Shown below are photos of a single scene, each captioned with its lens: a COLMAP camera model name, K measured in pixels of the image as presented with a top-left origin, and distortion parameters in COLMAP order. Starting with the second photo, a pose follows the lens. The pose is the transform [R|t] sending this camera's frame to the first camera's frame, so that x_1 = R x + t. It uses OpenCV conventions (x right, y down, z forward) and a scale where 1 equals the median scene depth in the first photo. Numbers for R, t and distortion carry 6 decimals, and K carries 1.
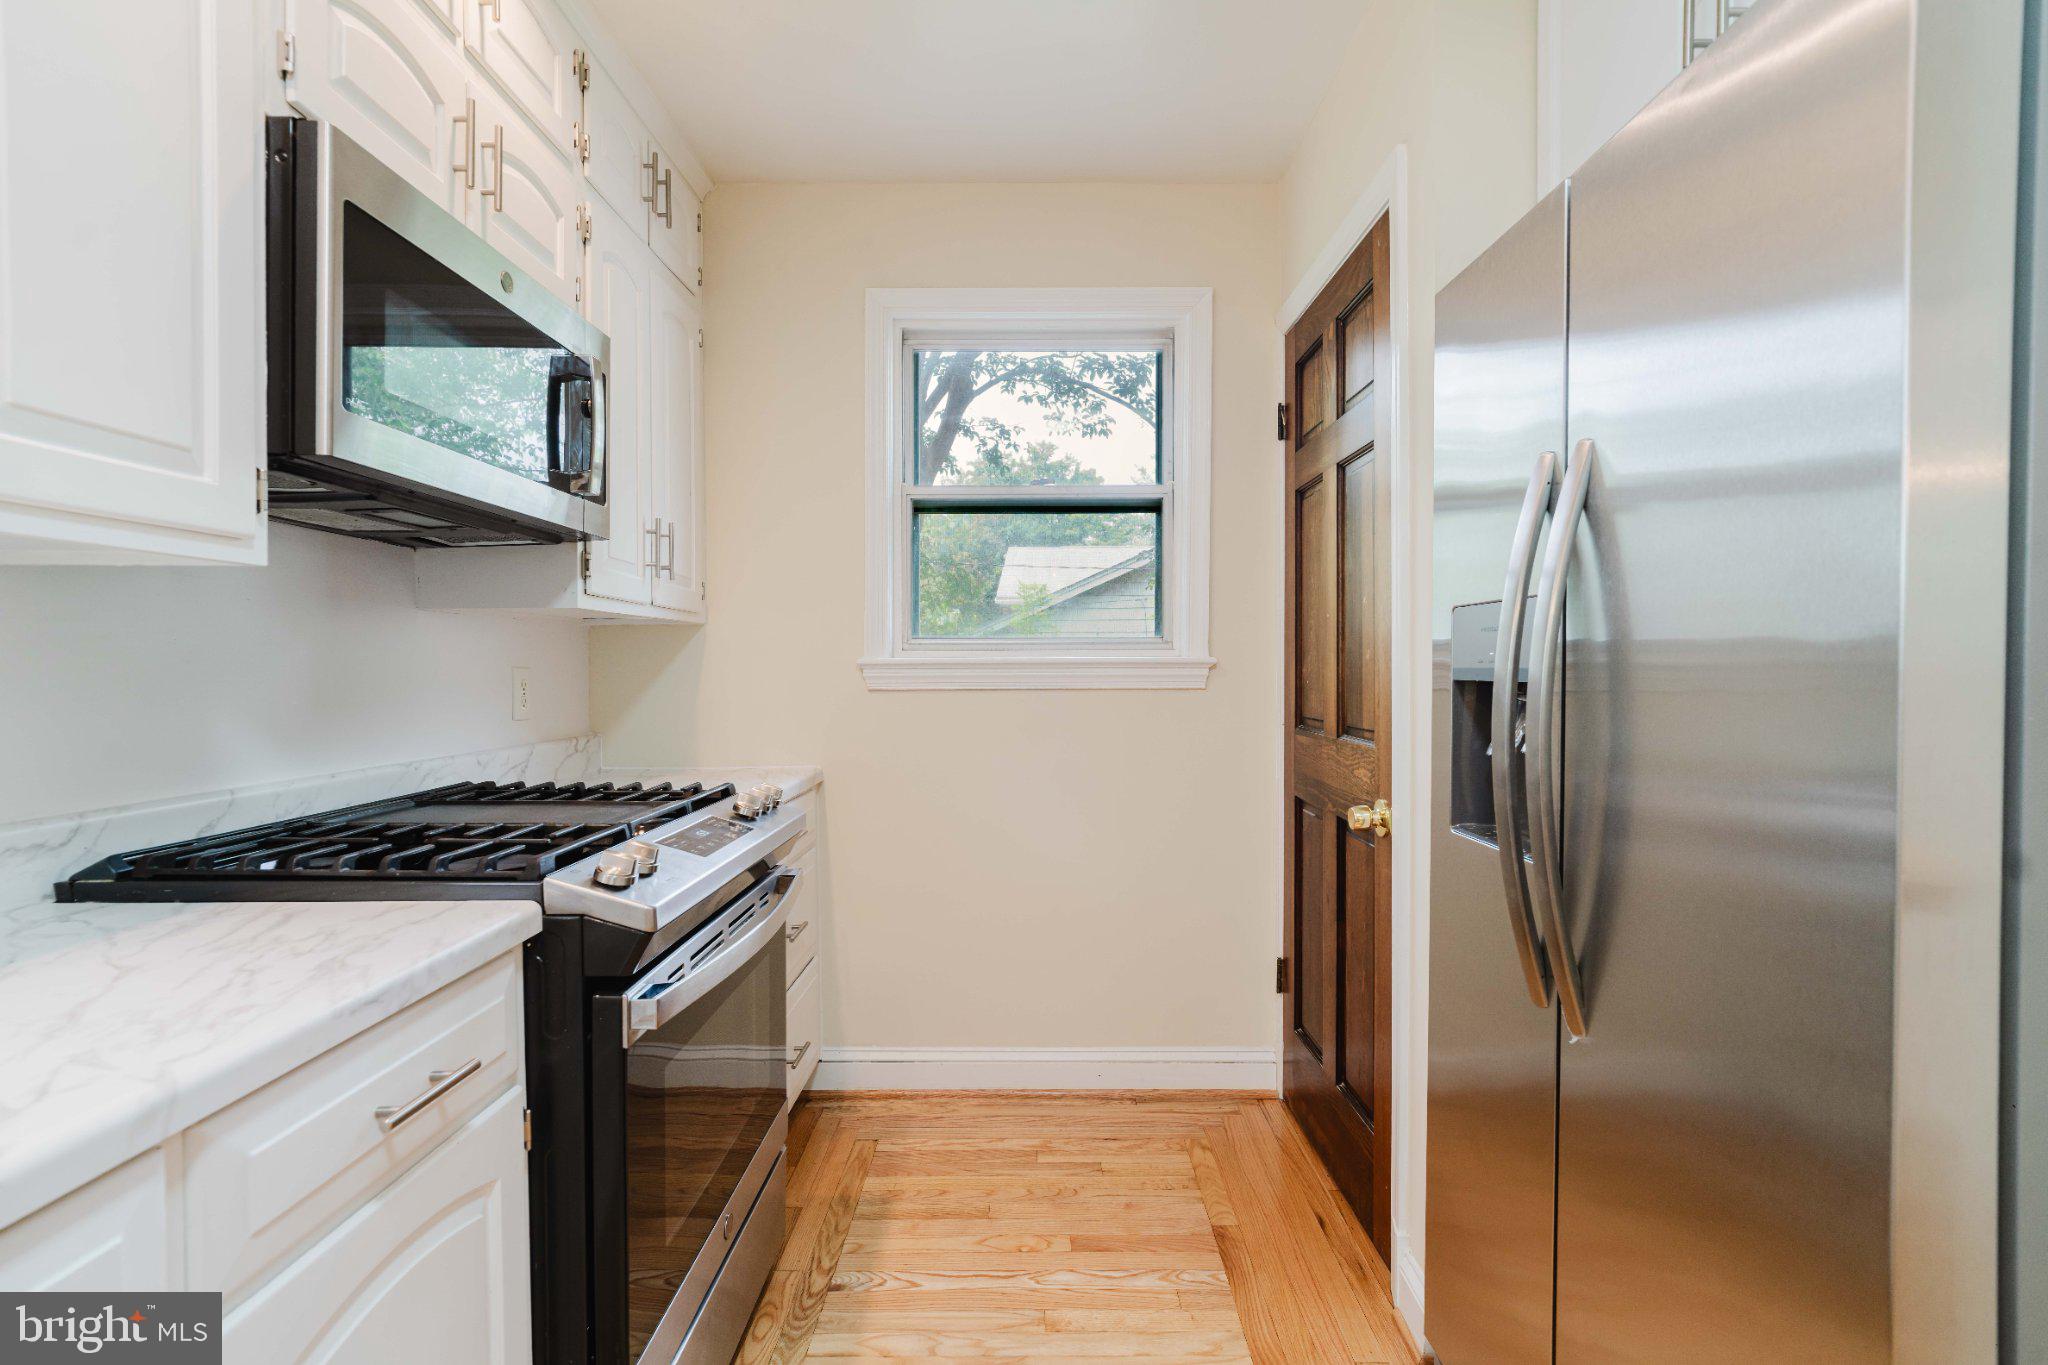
lens RADIAL K [[962.0, 0, 1033.7], [0, 962.0, 680.6], [0, 0, 1]] dist [-0.017033, 0.008135]
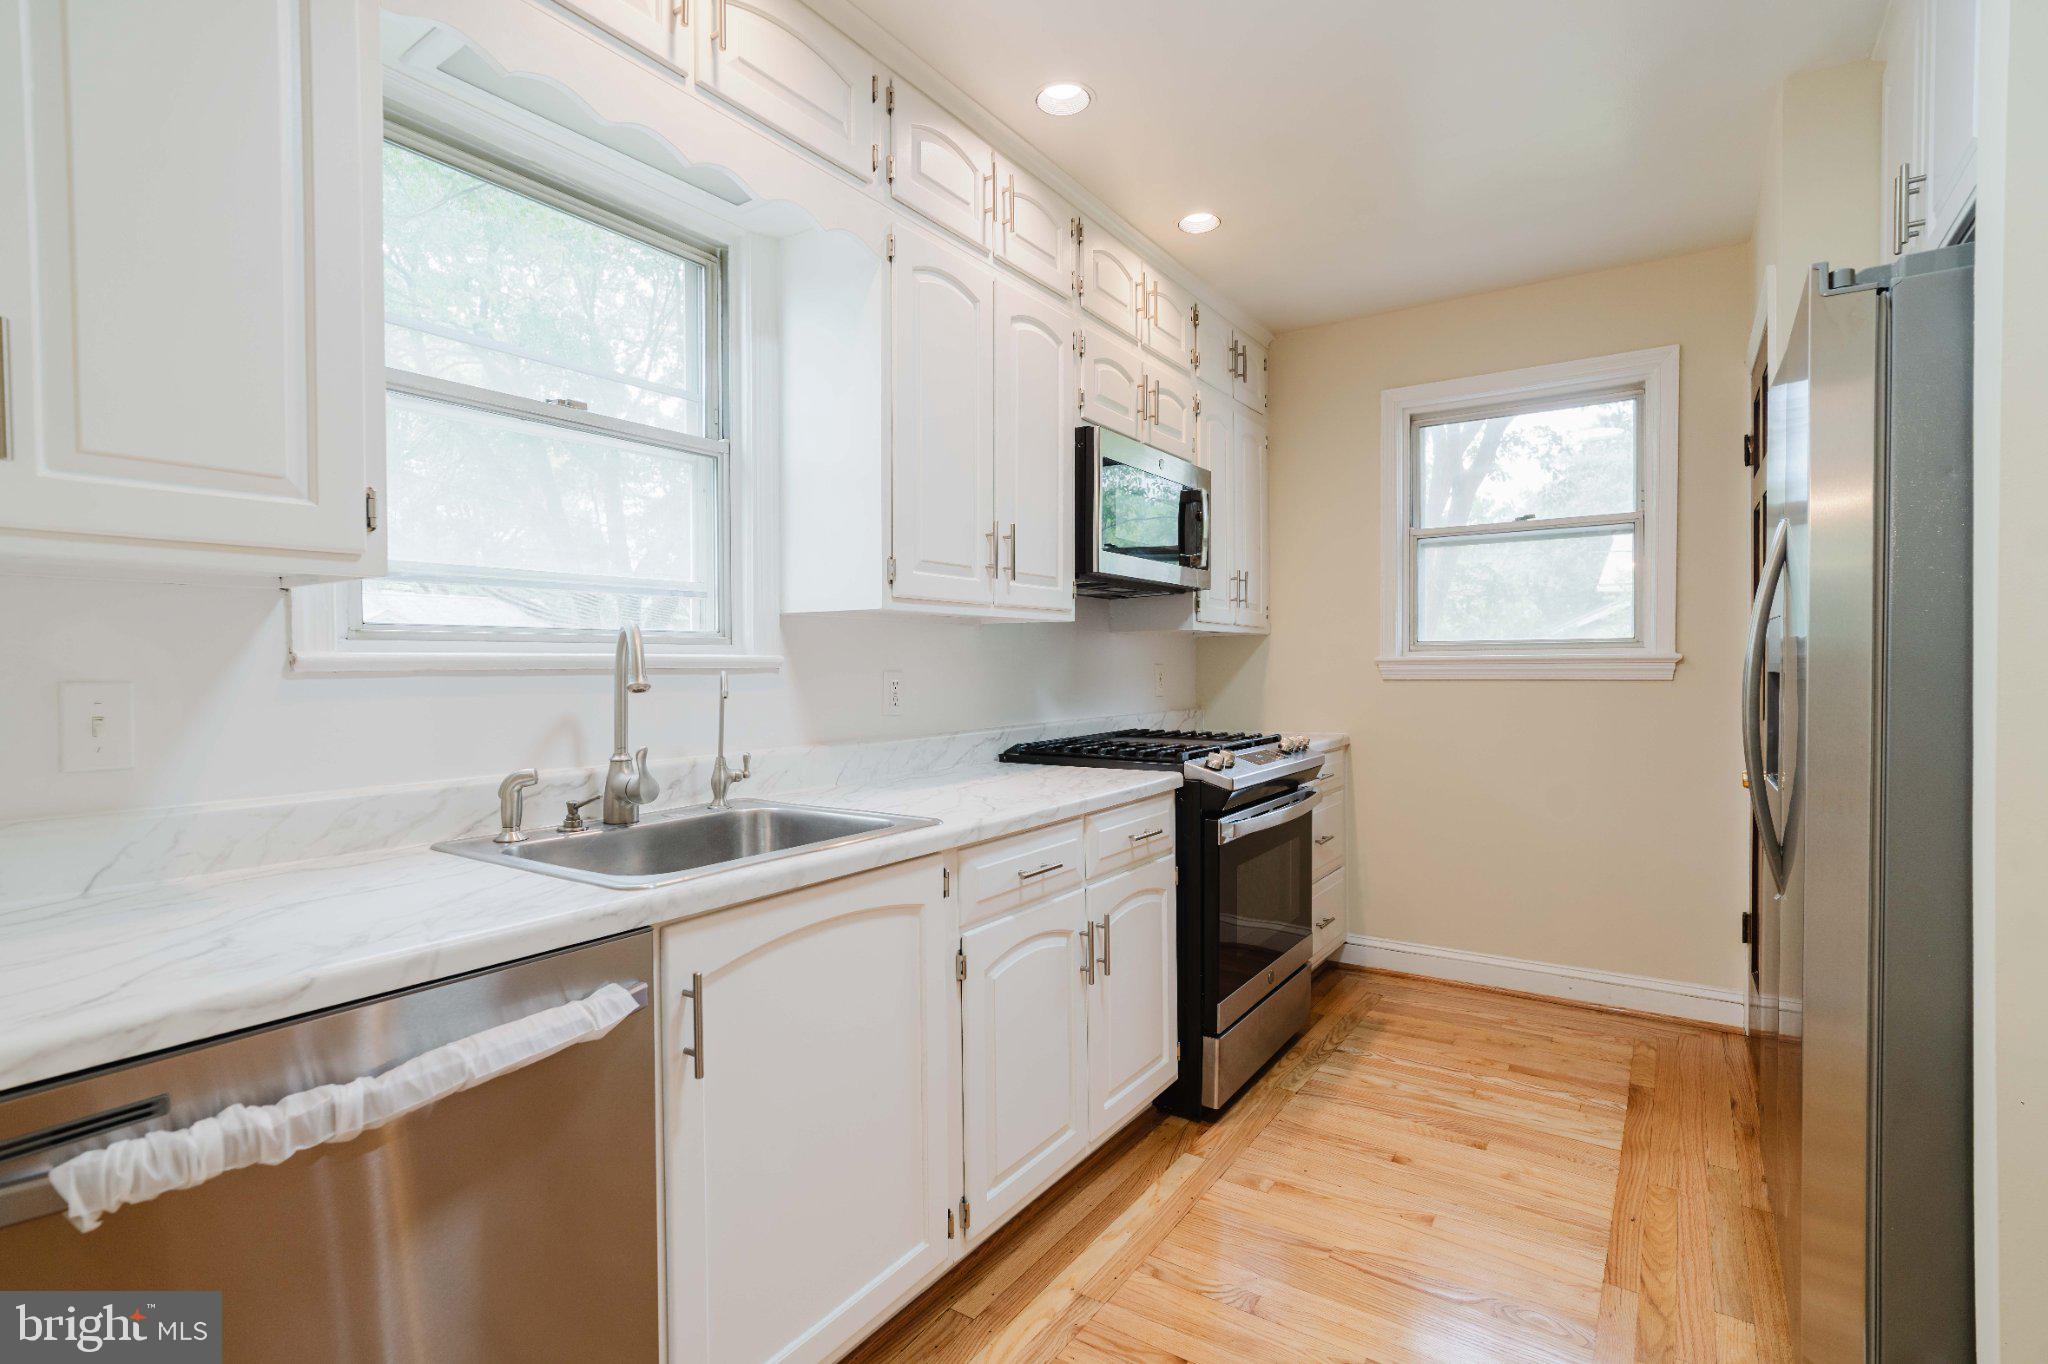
lens RADIAL K [[962.0, 0, 1033.7], [0, 962.0, 680.1], [0, 0, 1]] dist [-0.017033, 0.008135]
pose [[0.830992, 0.005662, -0.556256, 0.256077], [-0.002988, 0.999979, 0.005716, 0.005695], [0.556277, -0.003088, 0.830991, -0.615339]]
